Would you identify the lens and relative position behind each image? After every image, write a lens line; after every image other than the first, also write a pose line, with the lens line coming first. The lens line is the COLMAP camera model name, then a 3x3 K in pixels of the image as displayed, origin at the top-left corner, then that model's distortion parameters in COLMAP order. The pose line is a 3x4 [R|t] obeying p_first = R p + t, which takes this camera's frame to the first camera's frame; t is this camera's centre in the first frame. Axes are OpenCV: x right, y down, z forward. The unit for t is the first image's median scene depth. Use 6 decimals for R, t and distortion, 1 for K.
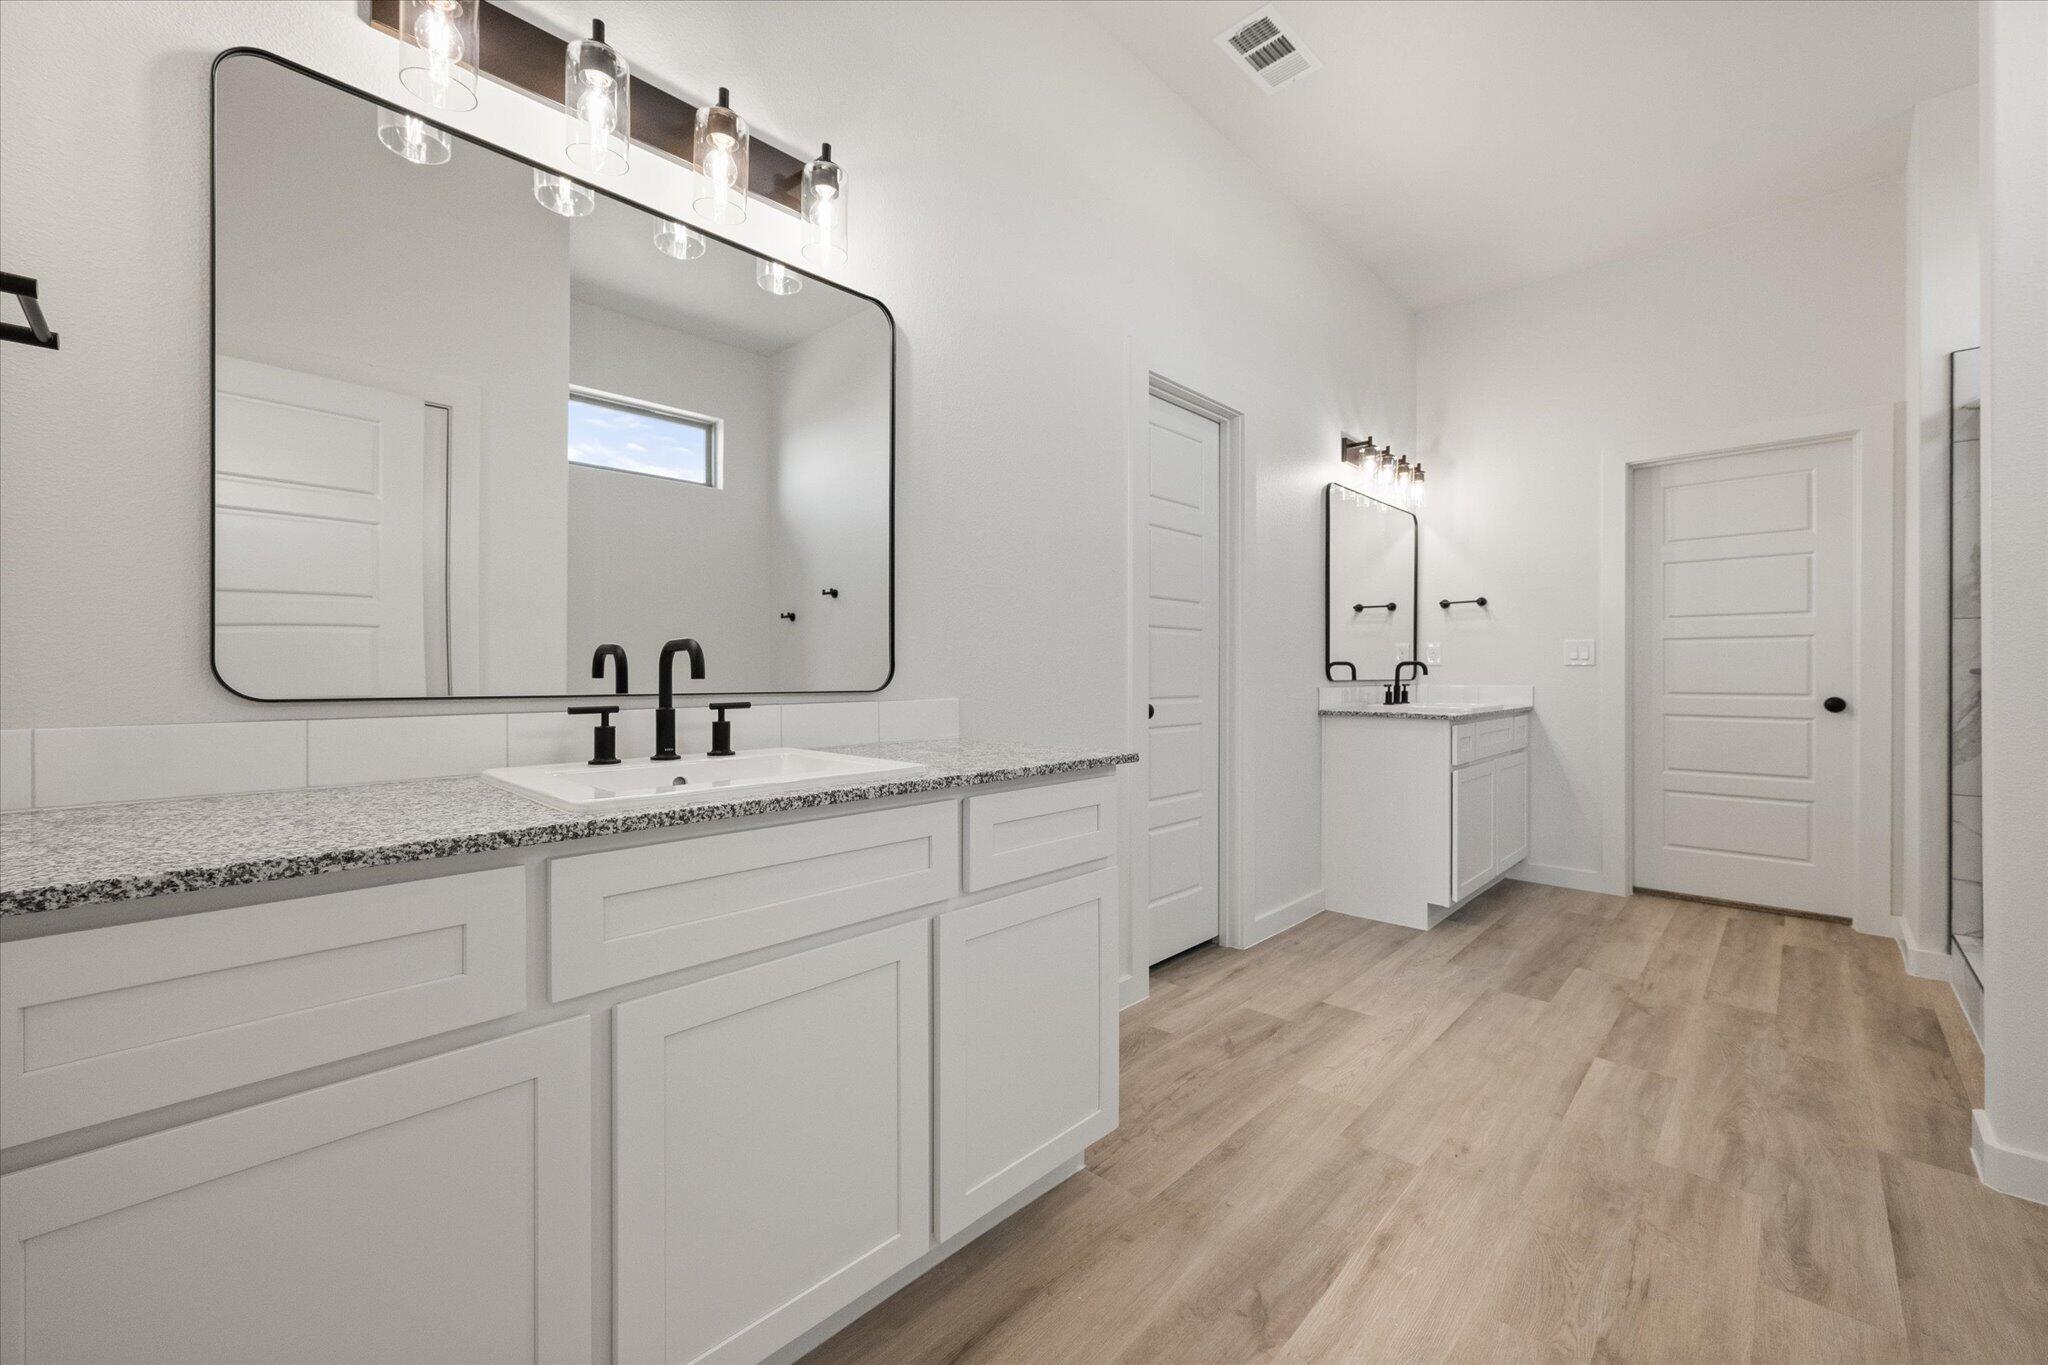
lens RADIAL K [[791.2, 0, 1023.5], [0, 791.2, 670.3], [0, 0, 1]] dist [-0.000962, 0.000235]
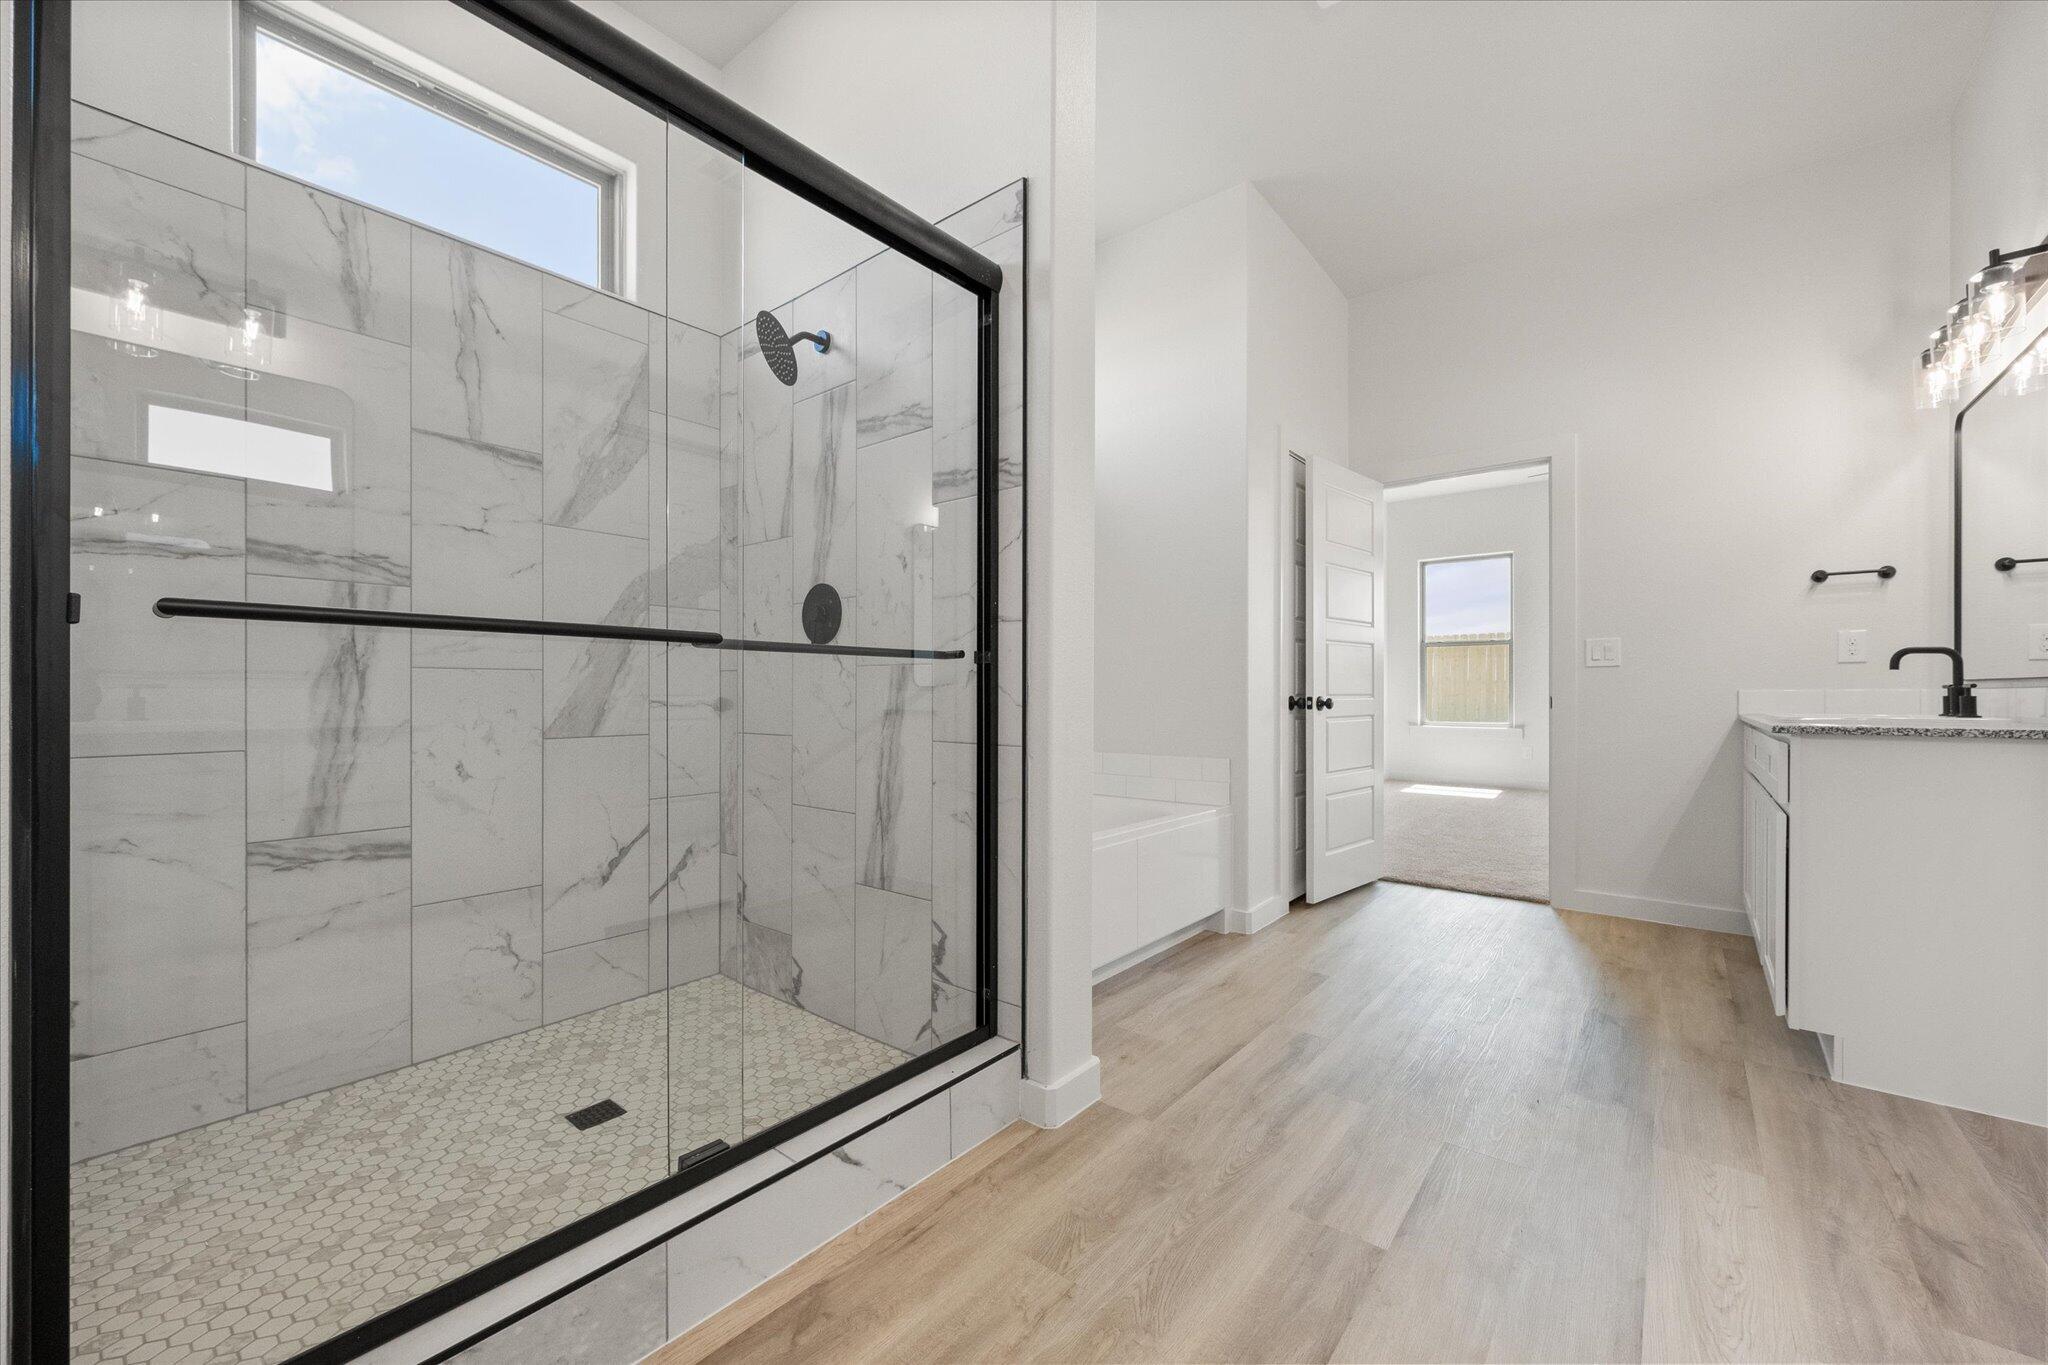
lens RADIAL K [[798.7, 0, 1013.8], [0, 798.7, 689.5], [0, 0, 1]] dist [-0.001195, 0.000041]
pose [[-0.996866, -0.003252, -0.079043, 1.206890], [-0.002959, 0.999988, -0.003813, 0.047576], [0.079054, -0.003567, -0.996864, 1.815654]]
